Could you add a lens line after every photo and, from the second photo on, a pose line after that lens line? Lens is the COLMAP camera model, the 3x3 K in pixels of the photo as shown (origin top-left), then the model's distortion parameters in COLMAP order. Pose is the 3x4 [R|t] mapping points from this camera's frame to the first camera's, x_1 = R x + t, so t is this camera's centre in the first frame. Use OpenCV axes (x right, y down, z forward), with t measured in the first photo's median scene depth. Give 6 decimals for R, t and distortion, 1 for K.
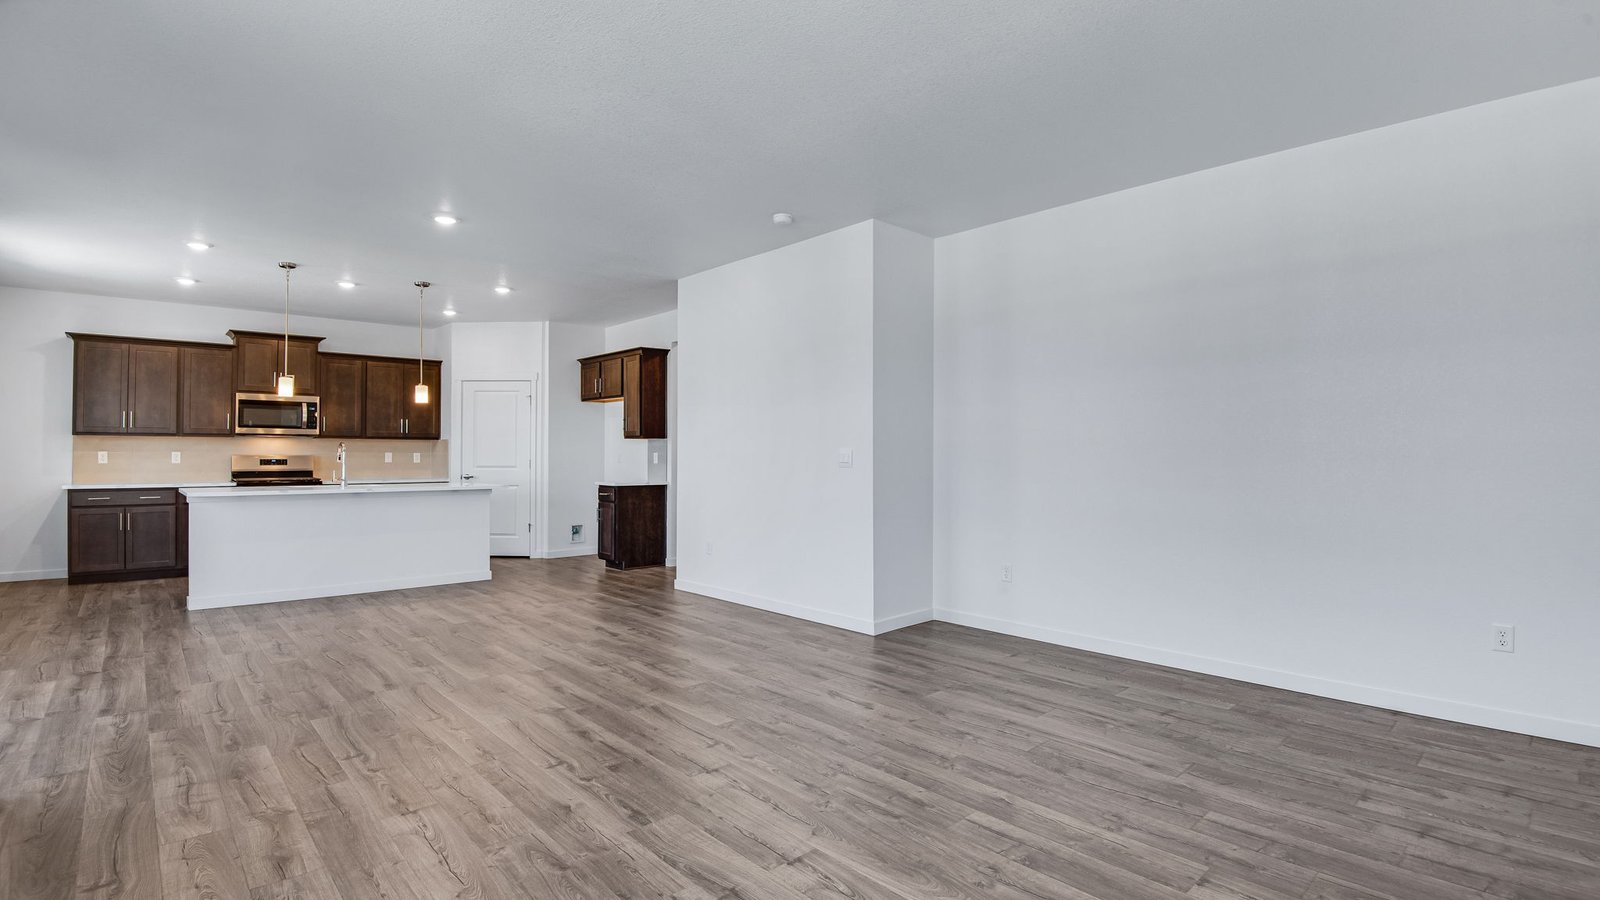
lens RADIAL K [[749.2, 0, 792.6], [0, 749.2, 451.8], [0, 0, 1]] dist [-0.042206, -0.000722]
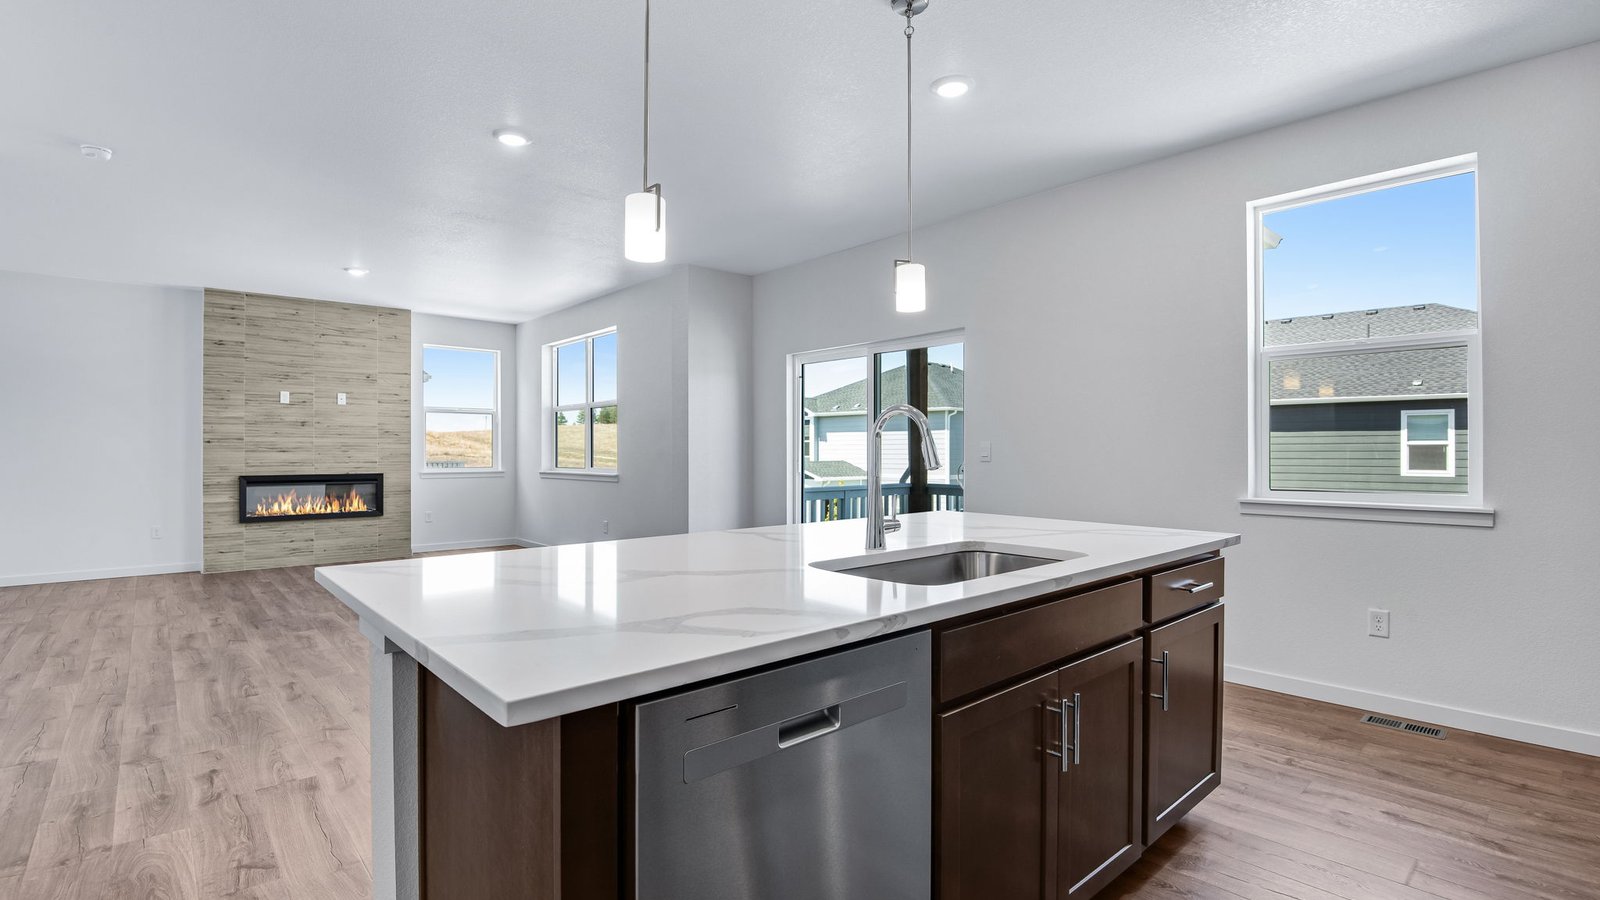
lens RADIAL K [[739.6, 0, 776.8], [0, 739.6, 447.7], [0, 0, 1]] dist [-0.040106, 0.000470]
pose [[-0.999676, -0.000657, 0.025449, -0.527129], [-0.000845, 0.999972, -0.007381, 0.006432], [-0.025444, -0.007400, -0.999649, 1.210986]]
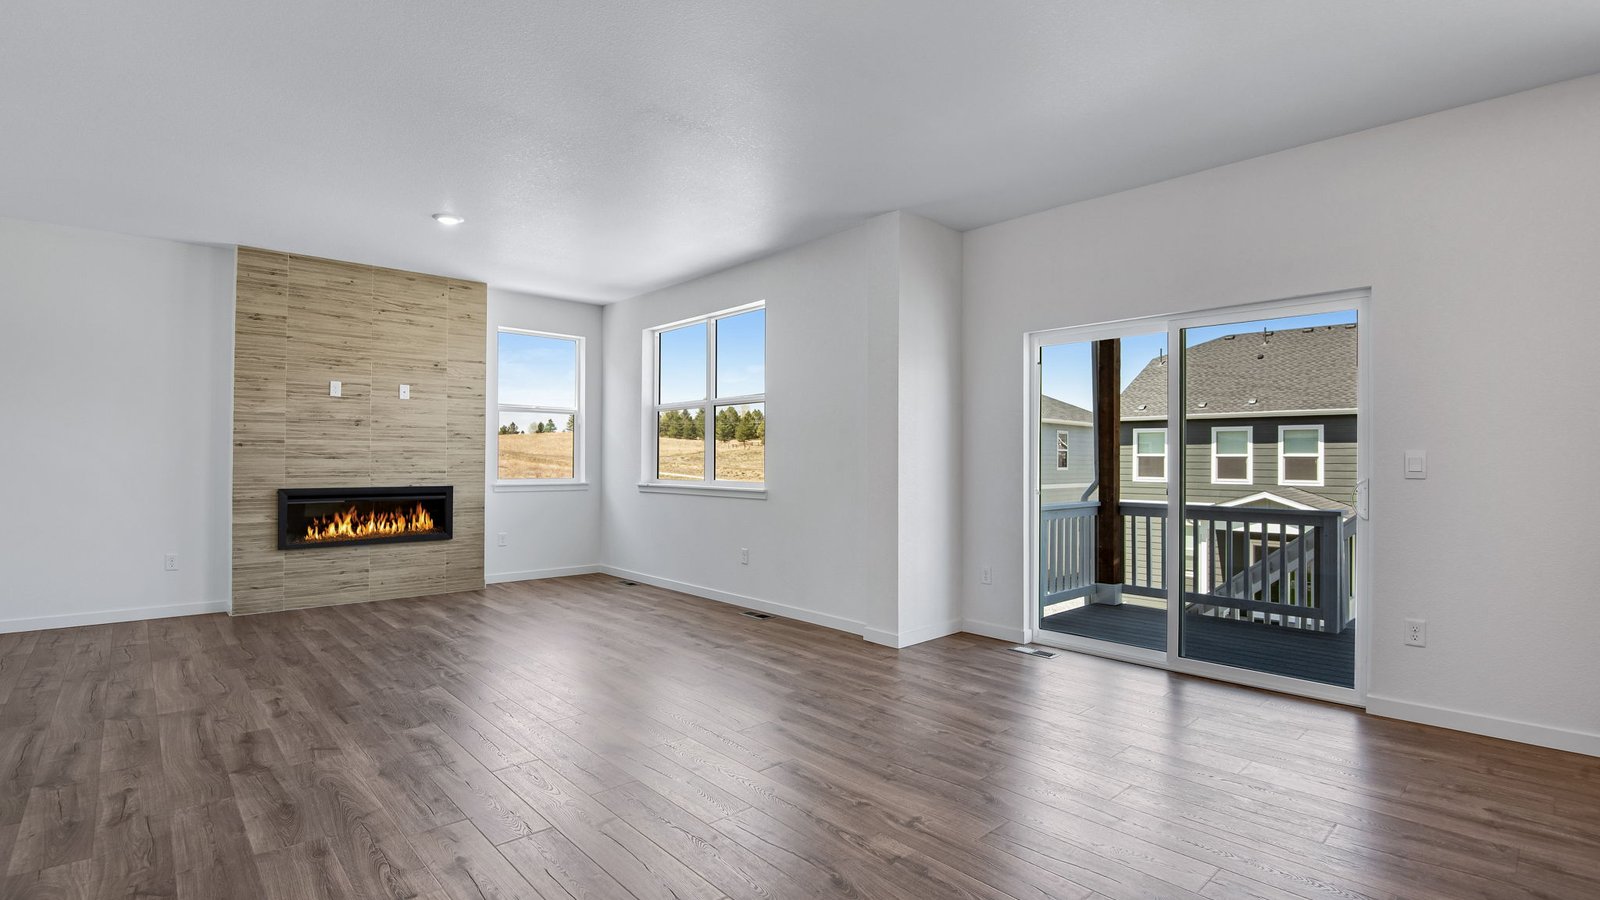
lens RADIAL K [[751.1, 0, 763.3], [0, 751.1, 448.0], [0, 0, 1]] dist [-0.038483, -0.000754]
pose [[-0.999533, -0.006421, 0.029874, -0.297463], [-0.007008, 0.999784, -0.019572, 0.006763], [-0.029742, -0.019772, -0.999362, 1.002570]]
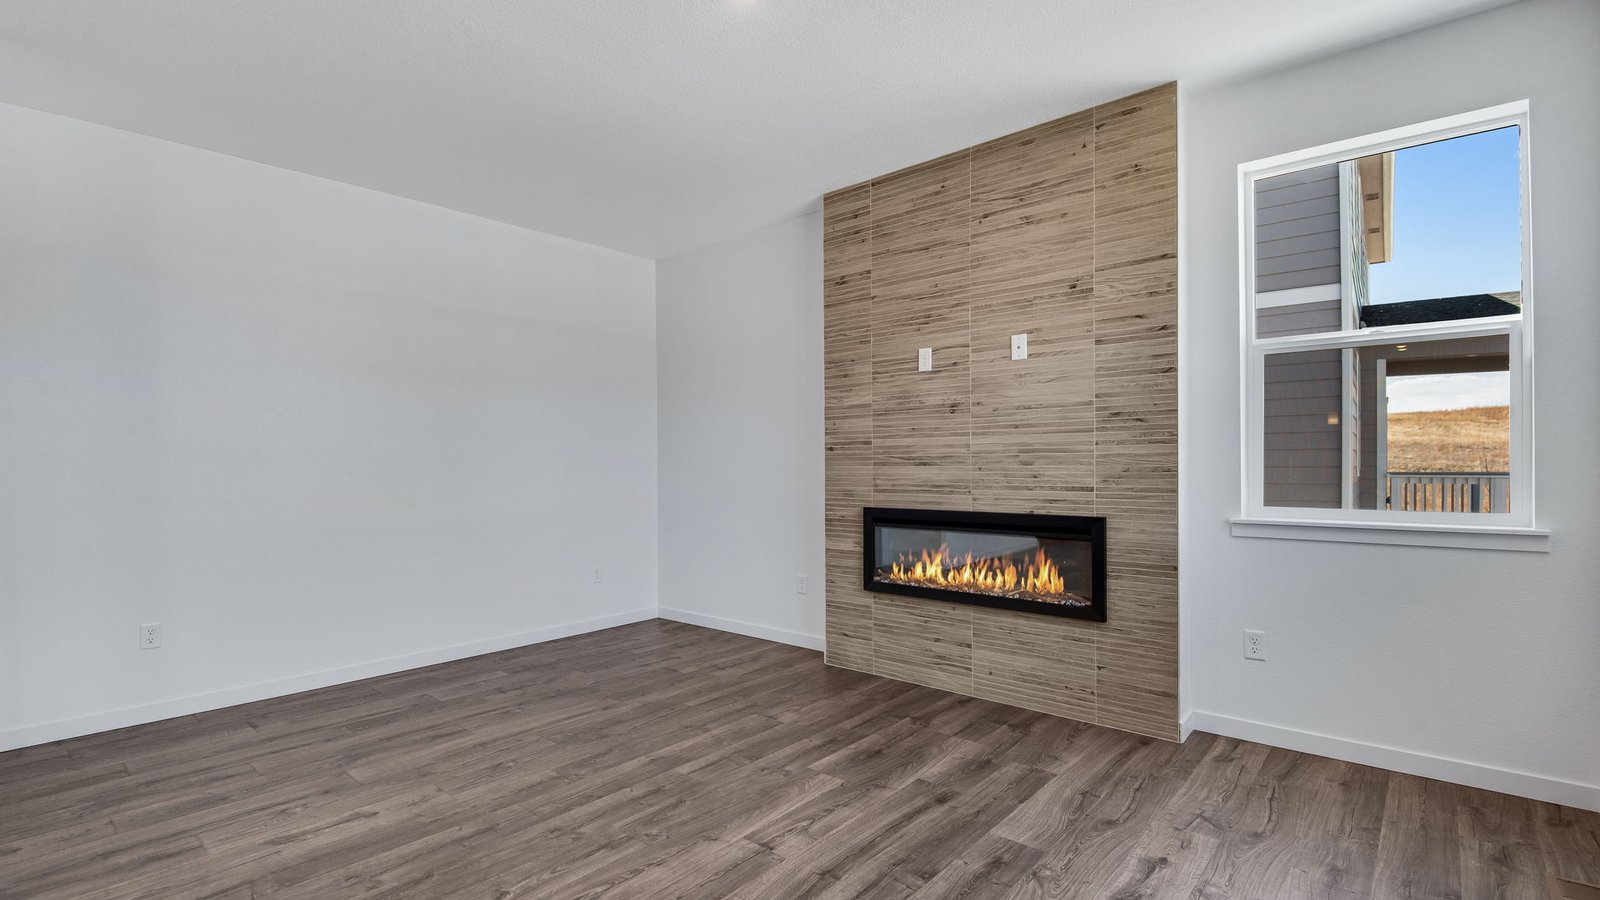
lens RADIAL K [[728.3, 0, 775.3], [0, 728.3, 470.8], [0, 0, 1]] dist [-0.001713, -0.000237]
pose [[-0.092603, -0.015265, 0.995586, -0.319825], [0.008757, 0.999831, 0.016144, -0.000161], [-0.995665, 0.010214, -0.092454, 0.335959]]
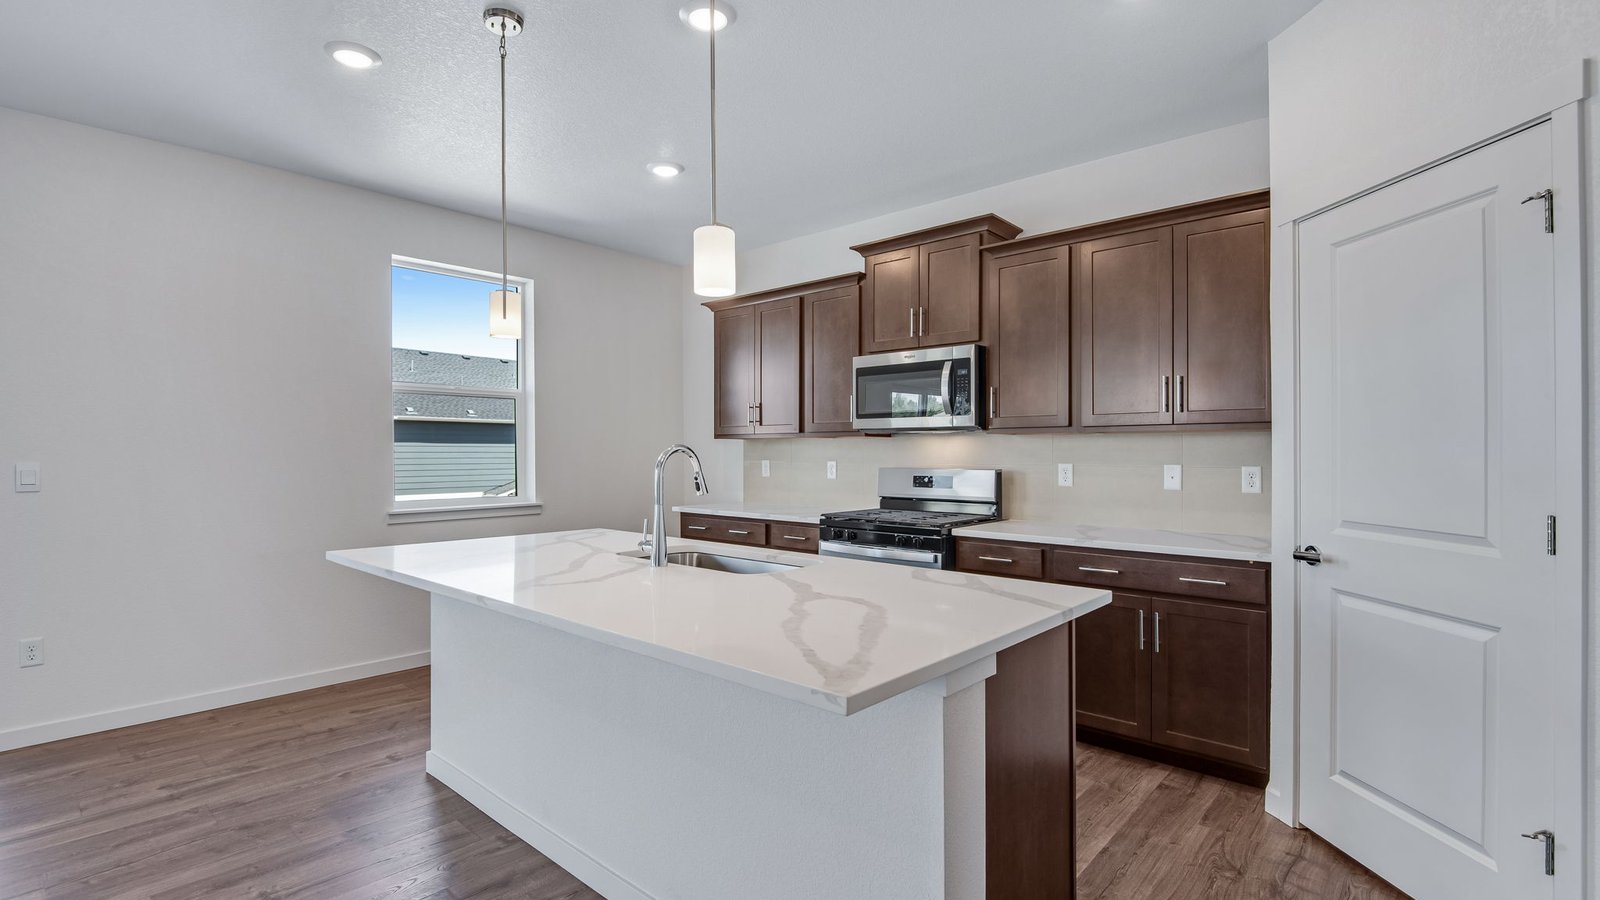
lens RADIAL K [[740.0, 0, 781.5], [0, 740.0, 448.4], [0, 0, 1]] dist [-0.013283, -0.001140]
pose [[0.091679, -0.005572, -0.995773, -0.217749], [0.003033, 0.999981, -0.005316, -0.008267], [0.995784, -0.002533, 0.091695, 0.950737]]
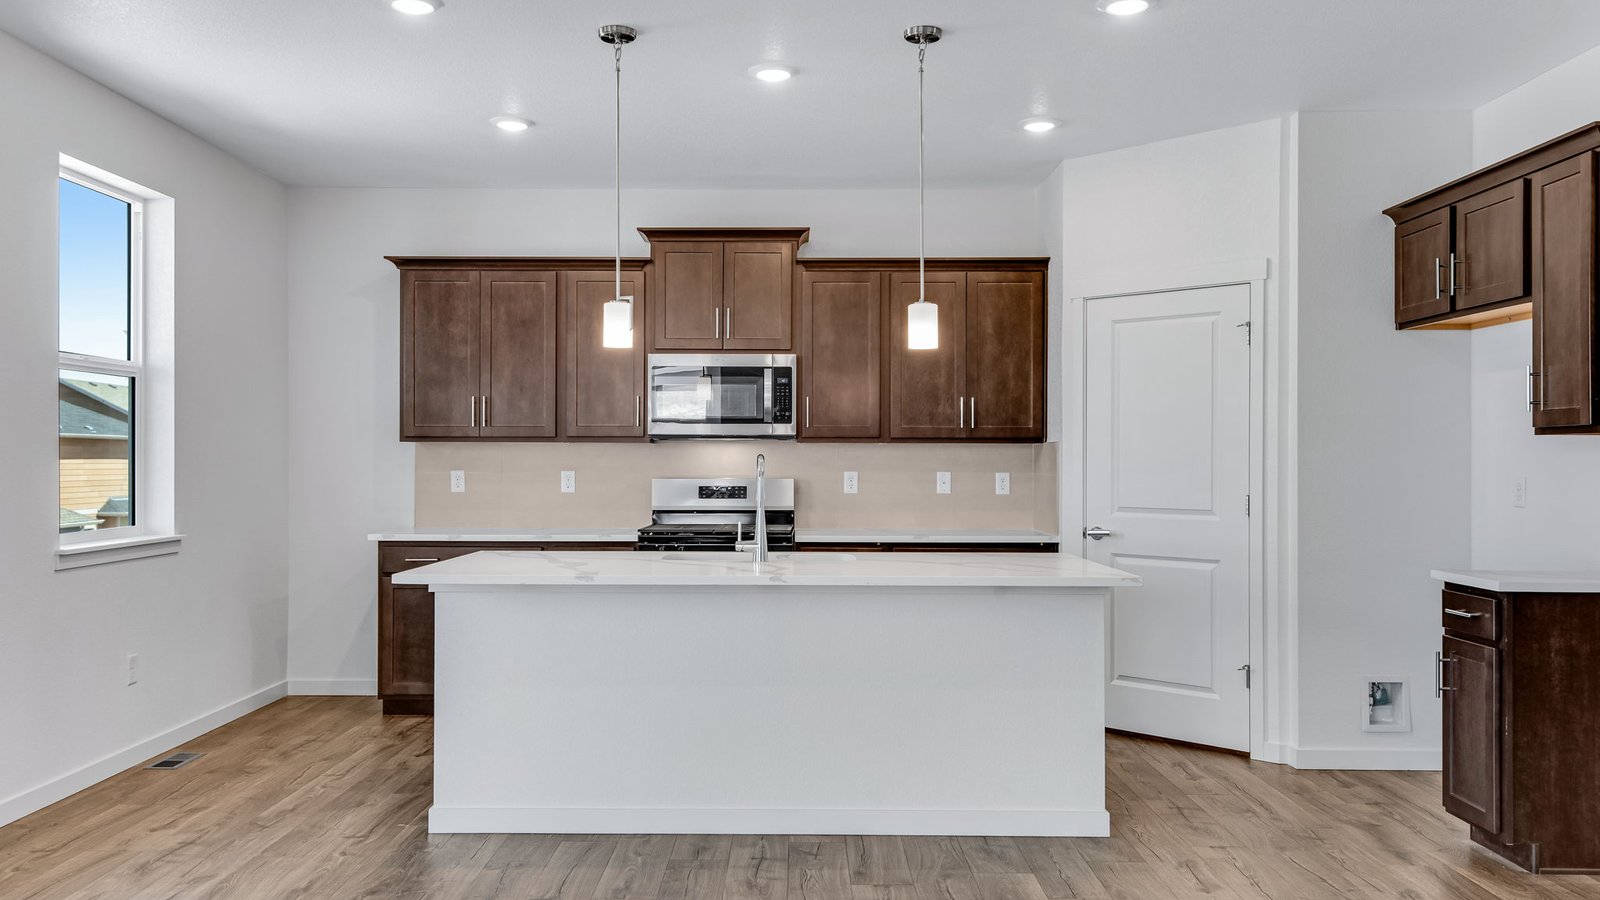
lens RADIAL K [[1296.9, 0, 792.9], [0, 1296.9, 454.4], [0, 0, 1]] dist [0.024977, 0.000505]
pose [[0.734582, -0.003226, -0.678512, -0.094044], [0.000891, 0.999992, -0.003790, -0.008933], [0.678519, 0.002179, 0.734580, 0.443880]]
